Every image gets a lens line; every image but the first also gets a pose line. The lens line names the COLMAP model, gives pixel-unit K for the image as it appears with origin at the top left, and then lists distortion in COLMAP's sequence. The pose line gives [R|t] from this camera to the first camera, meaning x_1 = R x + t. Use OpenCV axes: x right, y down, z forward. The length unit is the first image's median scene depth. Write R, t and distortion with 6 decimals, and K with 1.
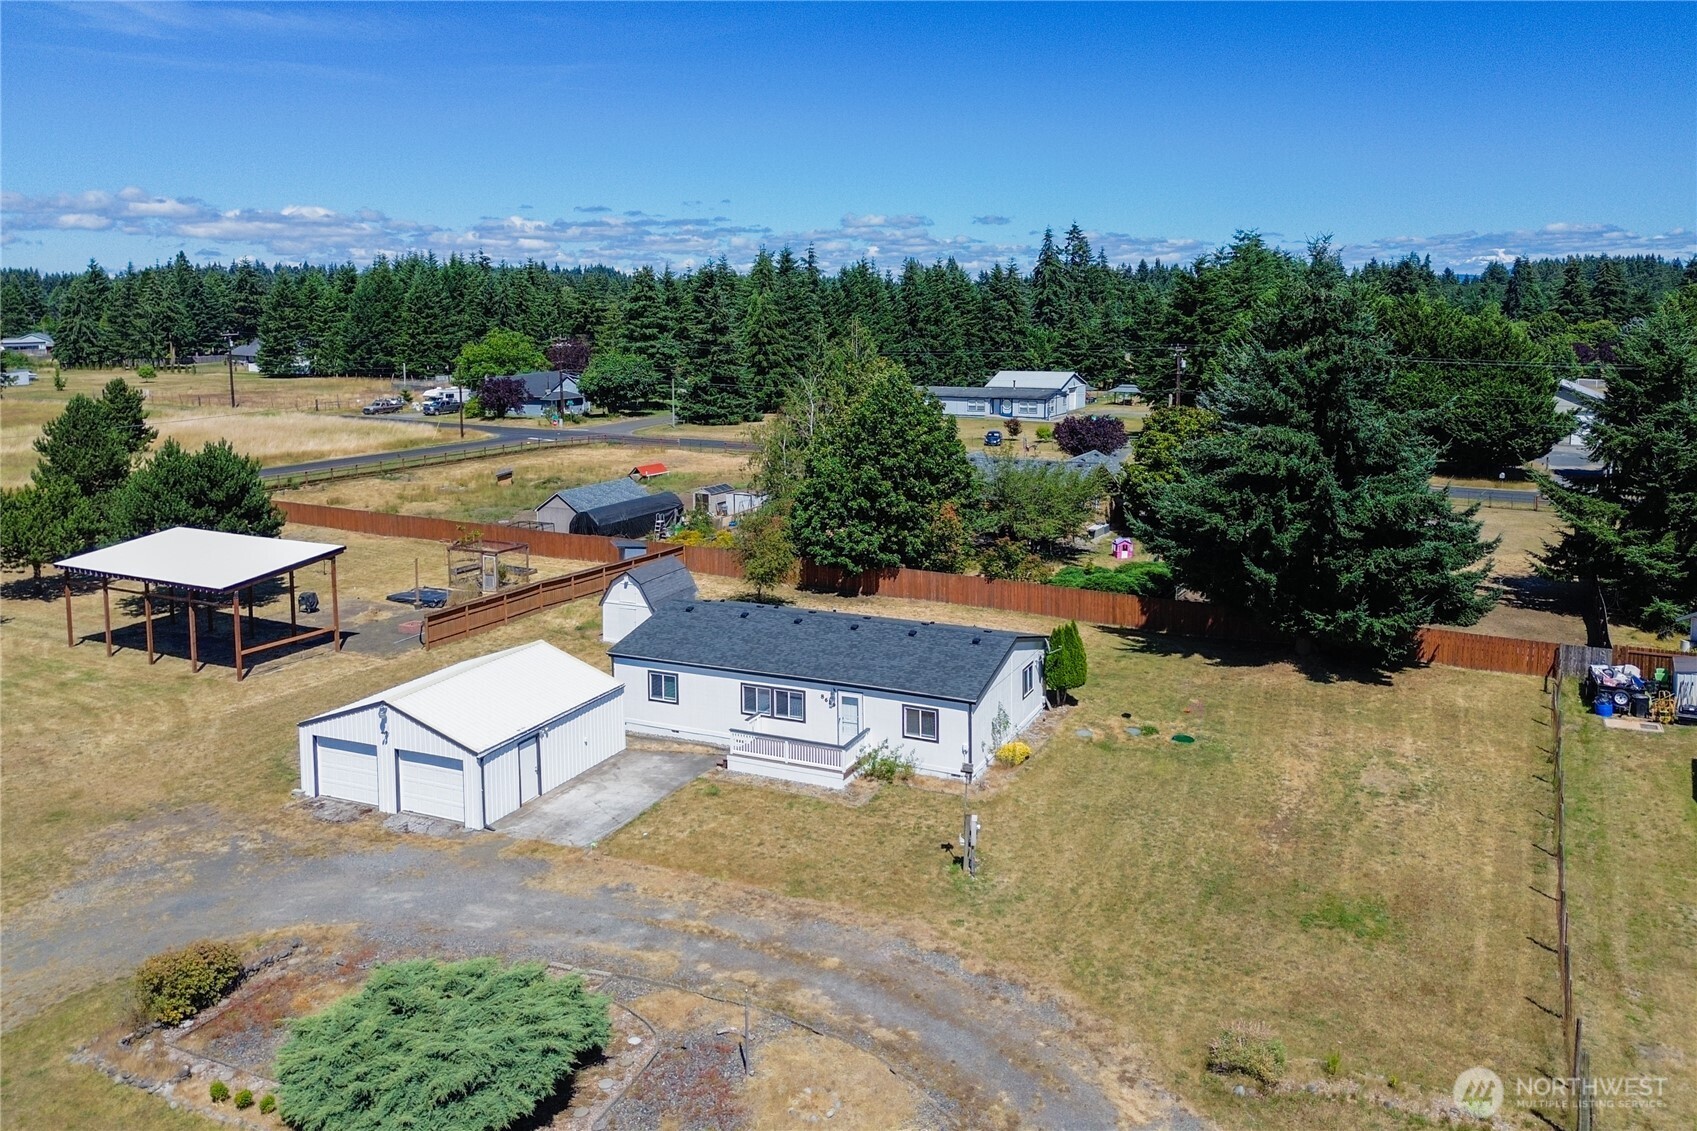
lens RADIAL K [[1205.9, 0, 834.5], [0, 1205.9, 474.6], [0, 0, 1]] dist [0.088186, -0.074506]
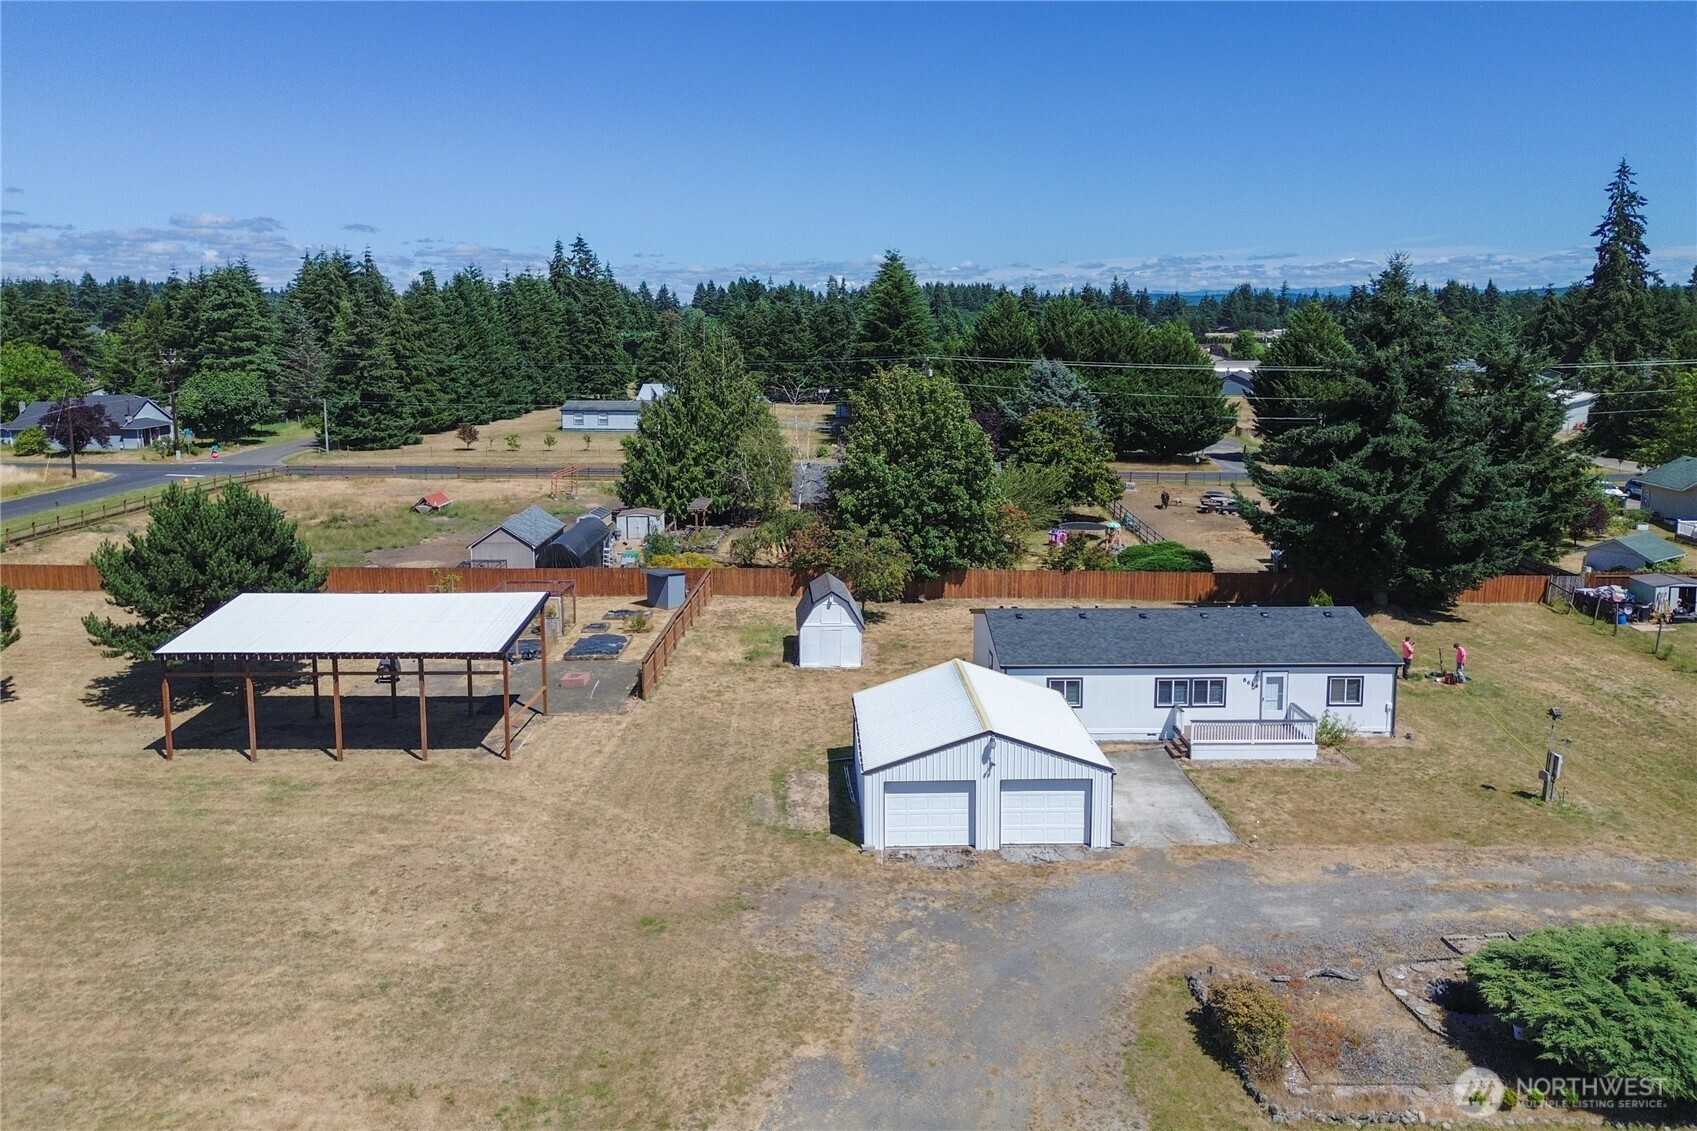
lens RADIAL K [[1195.4, 0, 873.6], [0, 1195.4, 500.0], [0, 0, 1]] dist [0.109503, -0.100585]
pose [[0.902290, -0.063134, 0.426482, -0.772745], [0.058668, 0.997998, 0.023618, -0.018986], [-0.427120, 0.003711, 0.904187, 0.182061]]
